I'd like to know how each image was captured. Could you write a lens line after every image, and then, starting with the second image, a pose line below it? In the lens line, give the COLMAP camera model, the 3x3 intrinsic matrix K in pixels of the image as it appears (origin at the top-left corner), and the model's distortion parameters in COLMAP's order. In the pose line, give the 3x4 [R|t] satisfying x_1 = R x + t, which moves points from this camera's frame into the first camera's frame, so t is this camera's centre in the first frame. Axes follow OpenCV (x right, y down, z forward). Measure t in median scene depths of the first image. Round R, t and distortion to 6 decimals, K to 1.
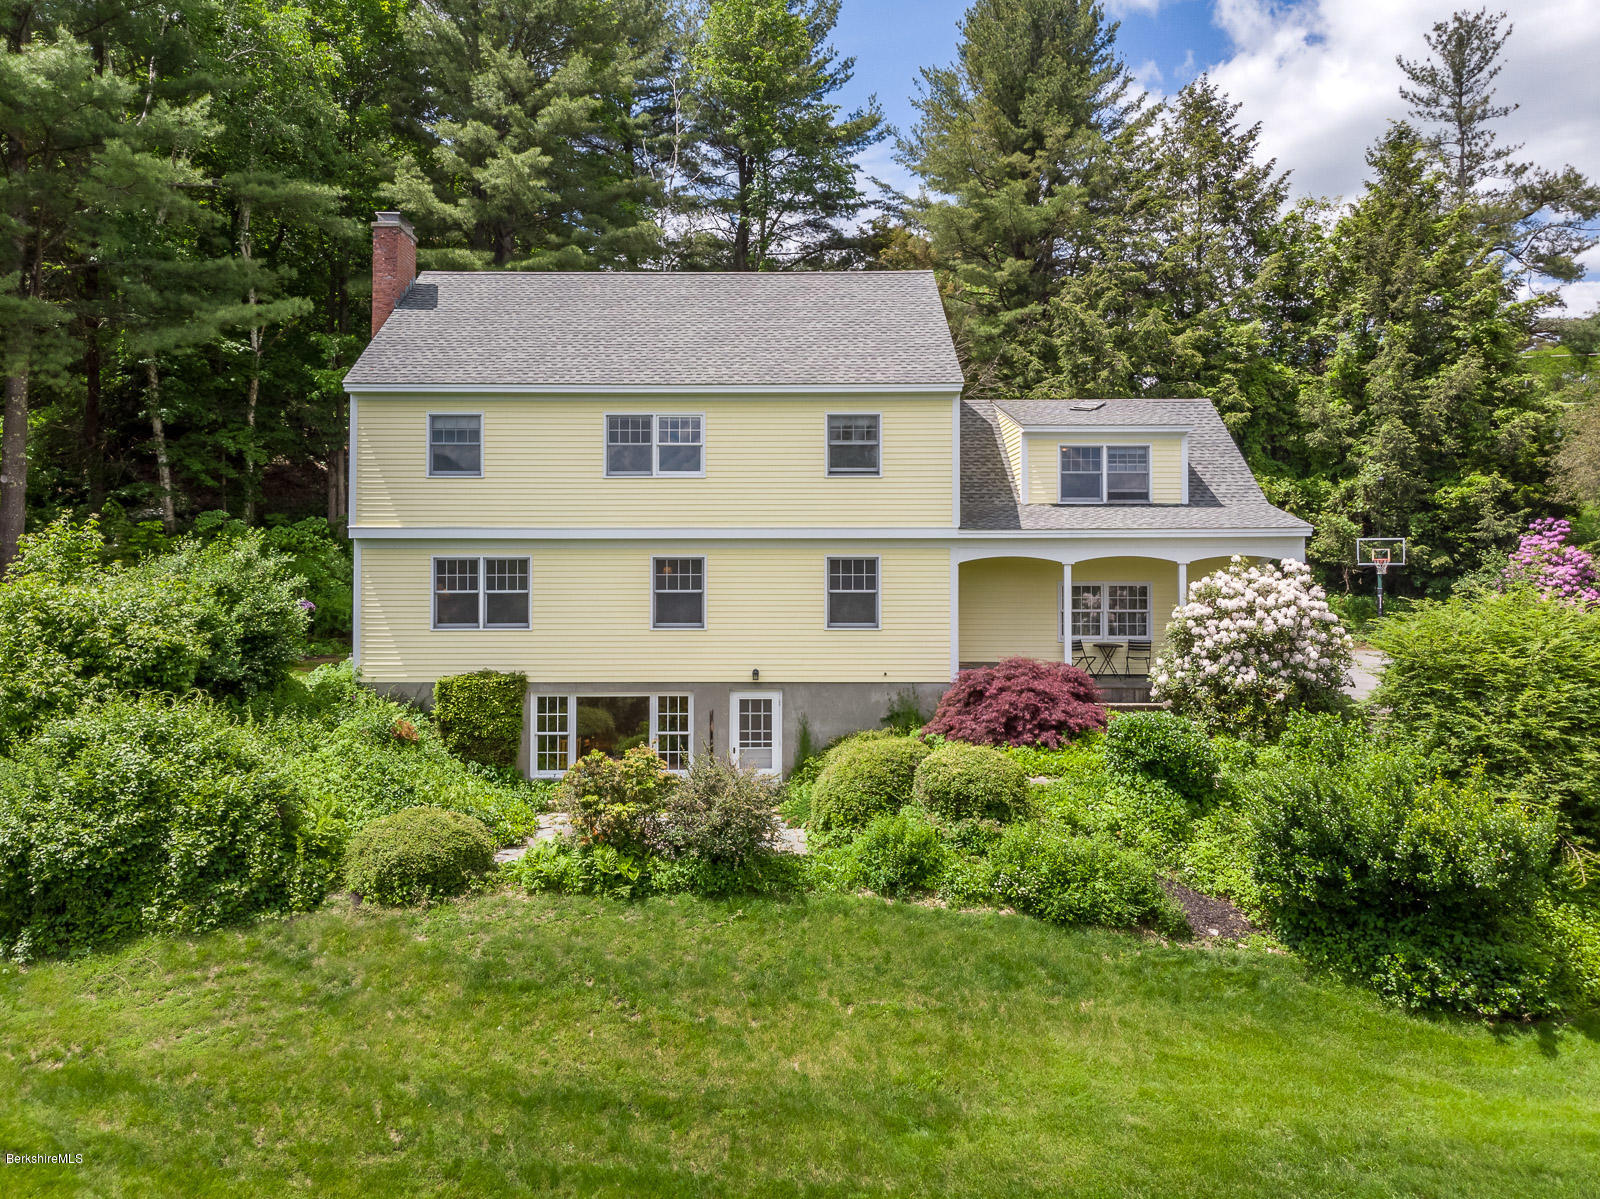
lens RADIAL K [[1186.1, 0, 795.0], [0, 1186.1, 567.8], [0, 0, 1]] dist [-0.002572, 0.003782]
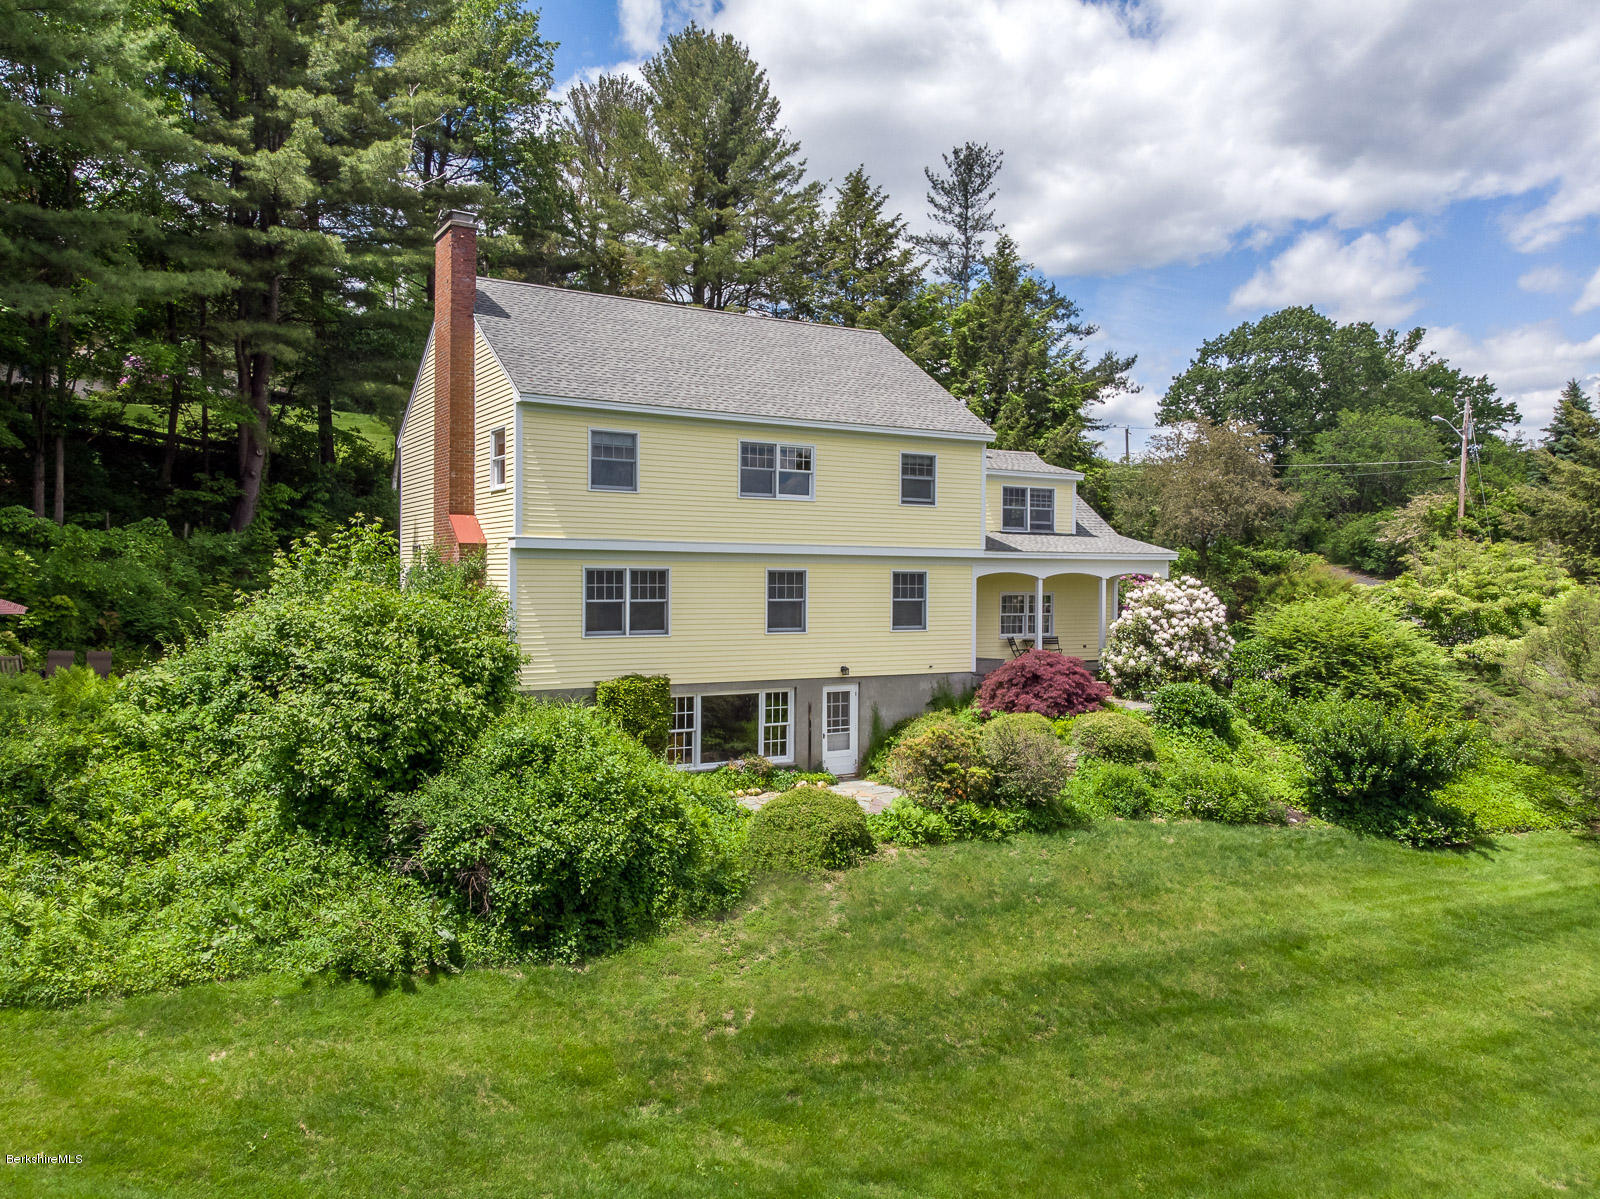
lens RADIAL K [[1179.6, 0, 800.0], [0, 1179.6, 599.5], [0, 0, 1]] dist [0.005913, 0.005454]
pose [[0.856822, -0.001838, 0.515608, -0.674327], [-0.006820, 0.999866, 0.014898, 0.002457], [-0.515567, -0.016281, 0.856695, 0.019186]]
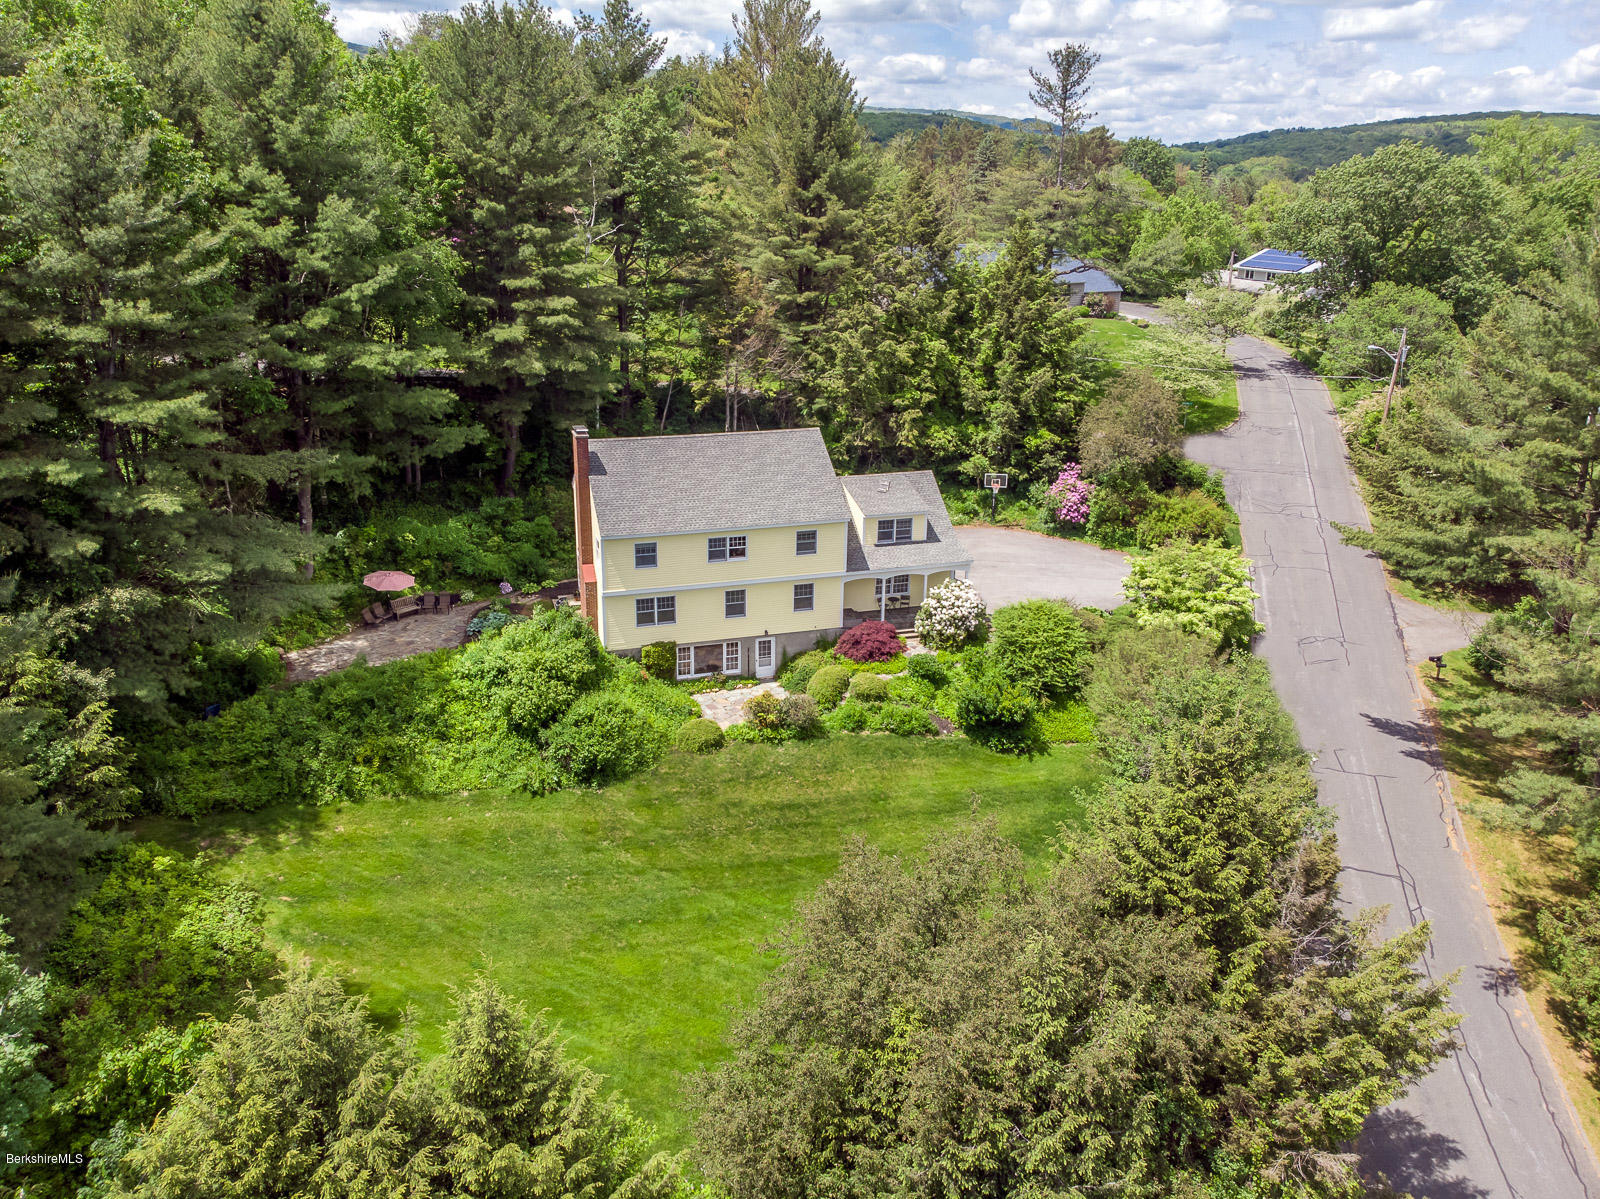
lens RADIAL K [[1125.8, 0, 800.0], [0, 1125.8, 599.5], [0, 0, 1]] dist [0.094834, 0.000681]
pose [[0.955199, -0.087346, 0.282782, -0.628308], [-0.011717, 0.943550, 0.331023, -0.758824], [-0.295732, -0.319506, 0.900255, -1.130721]]
